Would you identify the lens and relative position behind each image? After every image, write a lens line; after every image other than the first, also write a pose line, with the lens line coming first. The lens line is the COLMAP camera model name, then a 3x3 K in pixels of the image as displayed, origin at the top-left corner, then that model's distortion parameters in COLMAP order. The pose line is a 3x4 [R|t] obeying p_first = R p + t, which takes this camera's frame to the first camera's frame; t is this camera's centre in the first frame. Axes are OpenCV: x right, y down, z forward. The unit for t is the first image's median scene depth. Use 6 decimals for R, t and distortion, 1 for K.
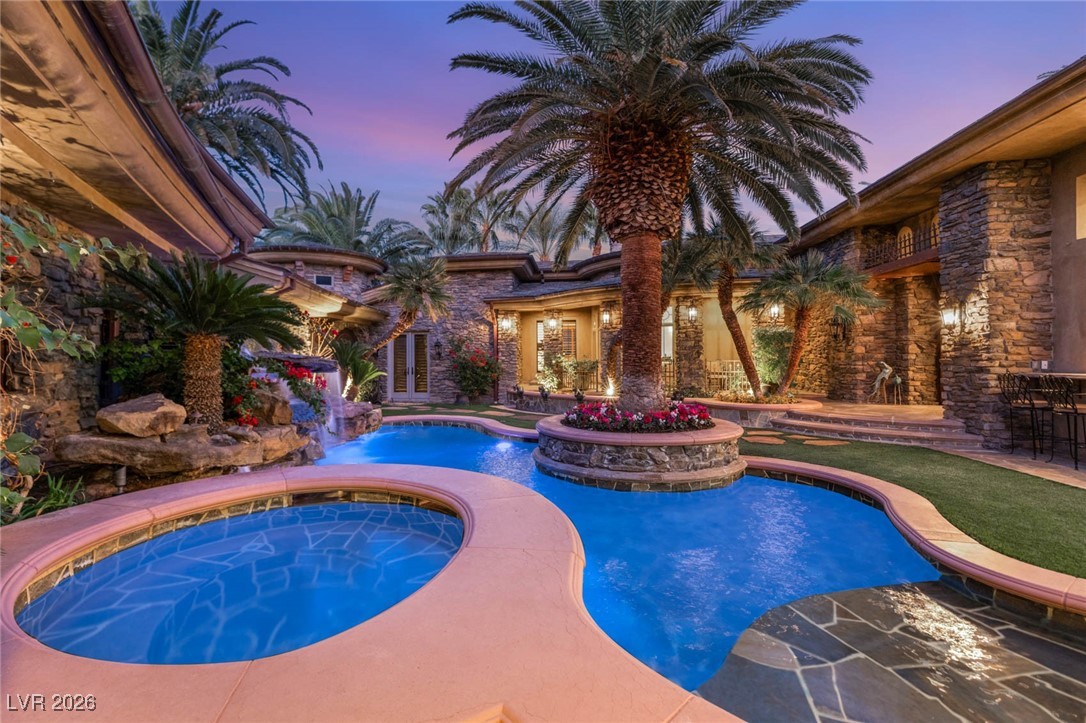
lens RADIAL K [[480.4, 0, 524.5], [0, 480.4, 357.3], [0, 0, 1]] dist [0.001793, 0.000455]
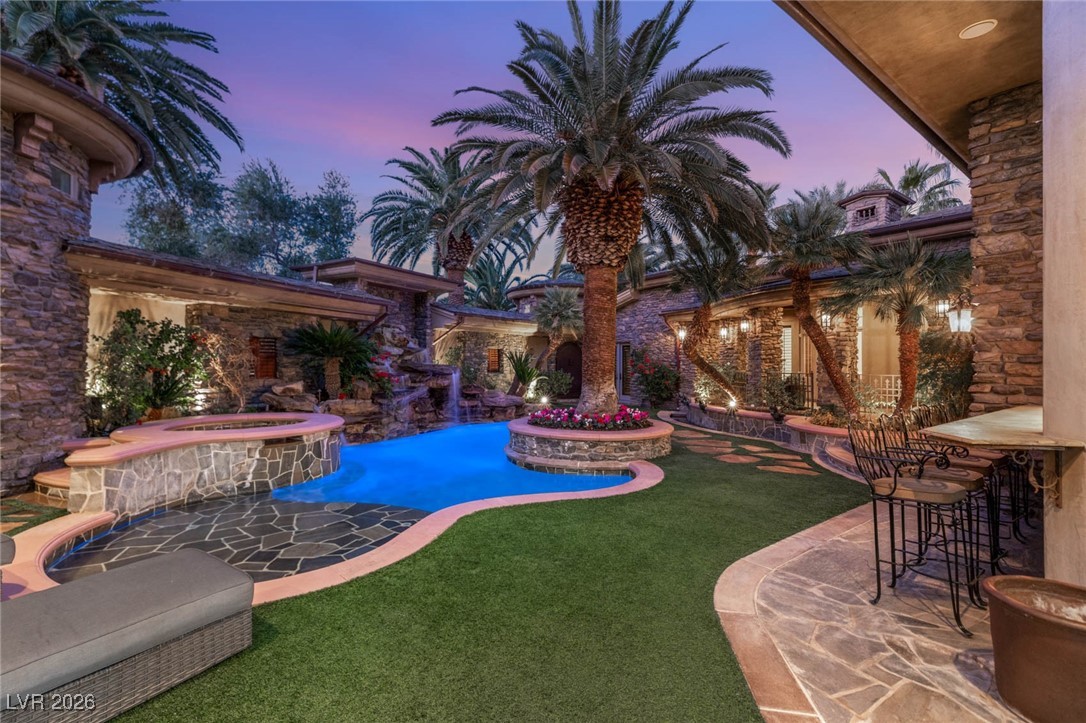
lens RADIAL K [[480.4, 0, 524.5], [0, 480.4, 357.3], [0, 0, 1]] dist [0.001793, 0.000455]
pose [[0.693116, 0.000640, -0.720826, 1.008350], [-0.006946, 0.999959, -0.005792, -0.022872], [0.720793, 0.009022, 0.693092, 0.039586]]
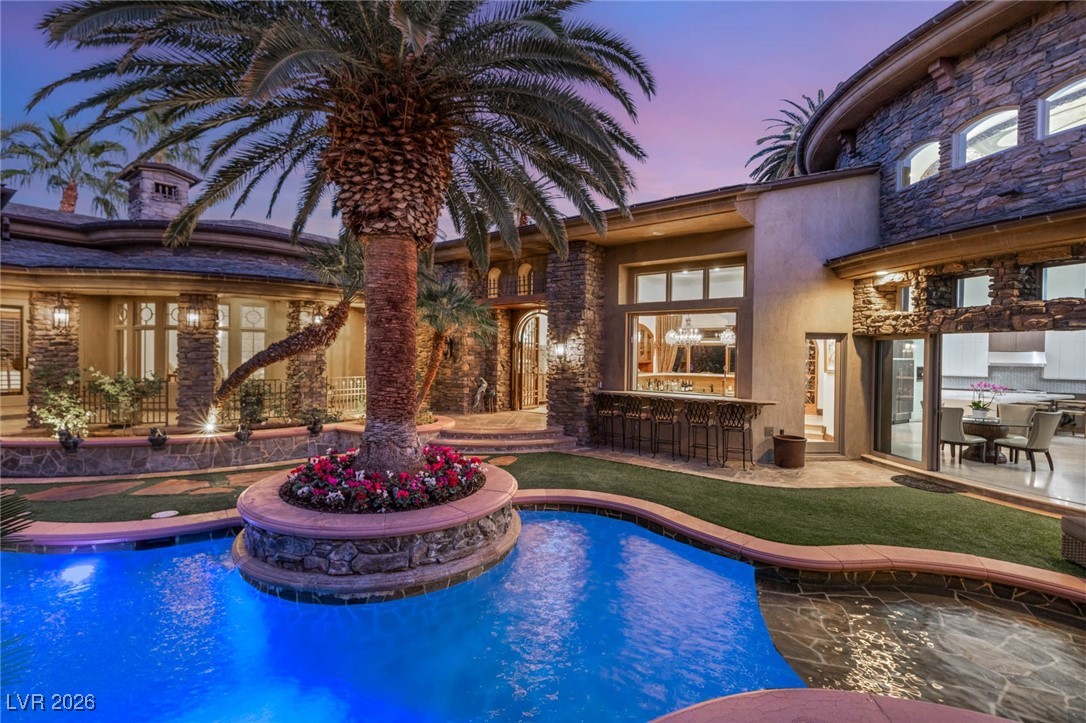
lens RADIAL K [[480.4, 0, 524.5], [0, 480.4, 357.3], [0, 0, 1]] dist [0.001793, 0.000455]
pose [[0.516961, 0.006743, 0.855982, -0.316098], [-0.019277, 0.999807, 0.003766, -0.069547], [-0.855792, -0.018447, 0.516992, 0.428243]]
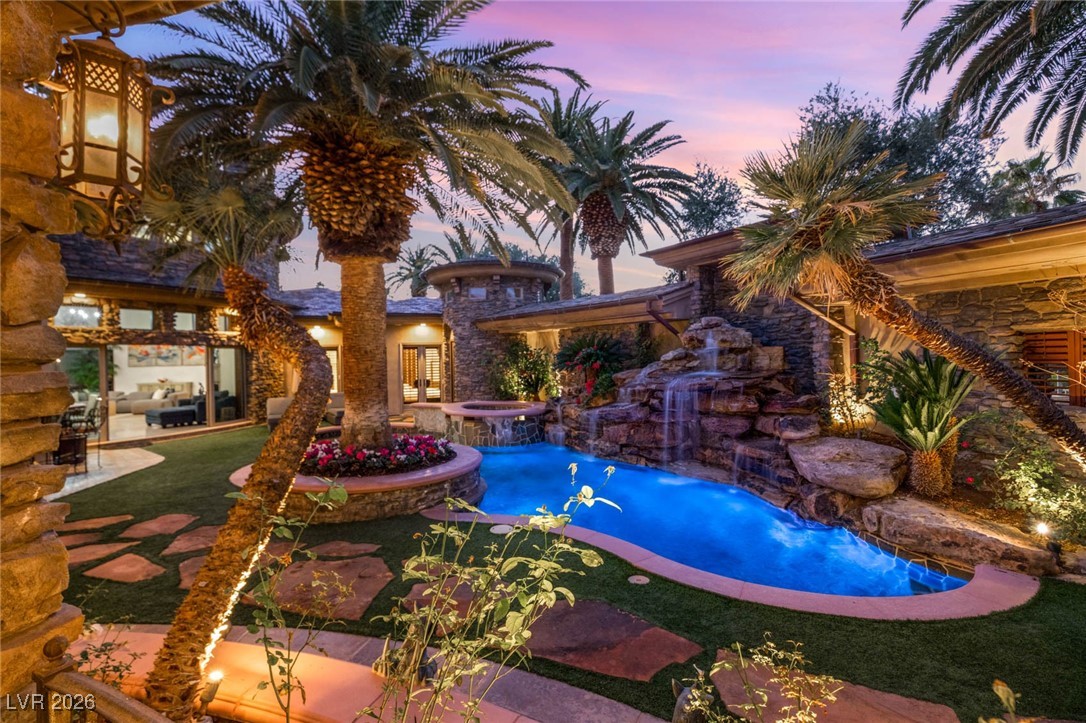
lens RADIAL K [[480.4, 0, 524.5], [0, 480.4, 357.3], [0, 0, 1]] dist [0.001793, 0.000455]
pose [[-0.966821, 0.024560, -0.254273, 0.182669], [0.025570, 0.999673, -0.000668, -0.059903], [0.254173, -0.007147, -0.967132, 2.046799]]
